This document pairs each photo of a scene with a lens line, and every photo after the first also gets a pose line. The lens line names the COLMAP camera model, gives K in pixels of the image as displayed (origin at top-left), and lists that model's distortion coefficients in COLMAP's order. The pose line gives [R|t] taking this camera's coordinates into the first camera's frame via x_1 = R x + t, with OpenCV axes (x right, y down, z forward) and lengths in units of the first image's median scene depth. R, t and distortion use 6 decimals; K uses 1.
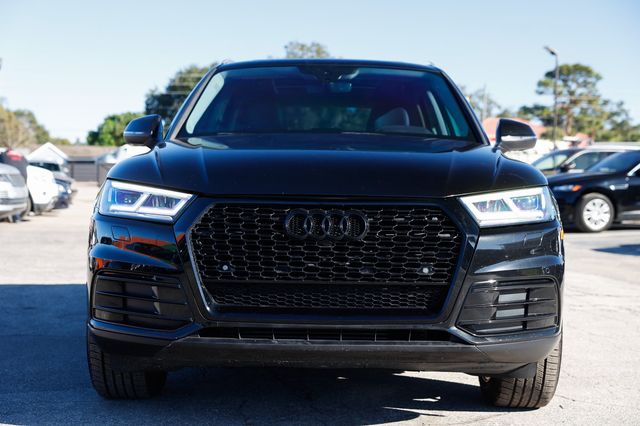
lens RADIAL K [[1011.7, 0, 321.8], [0, 1011.7, 214.7], [0, 0, 1]] dist [0.179294, 0.000000]
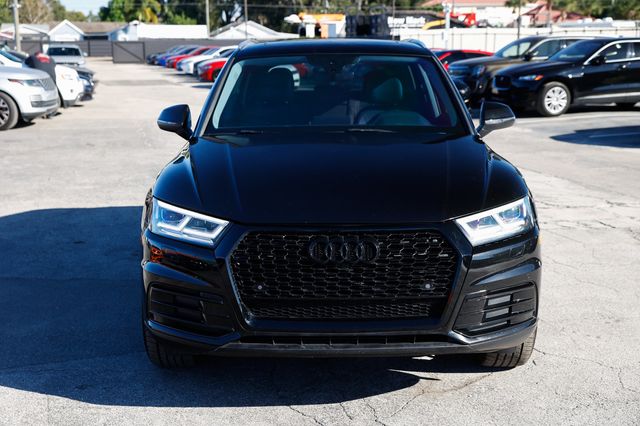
lens RADIAL K [[883.3, 0, 319.3], [0, 883.3, 212.0], [0, 0, 1]] dist [0.118999, 0.000000]
pose [[0.999703, -0.023291, 0.007197, -0.026166], [0.021841, 0.986895, 0.159880, -0.169660], [-0.010827, -0.159675, 0.987110, -0.012233]]
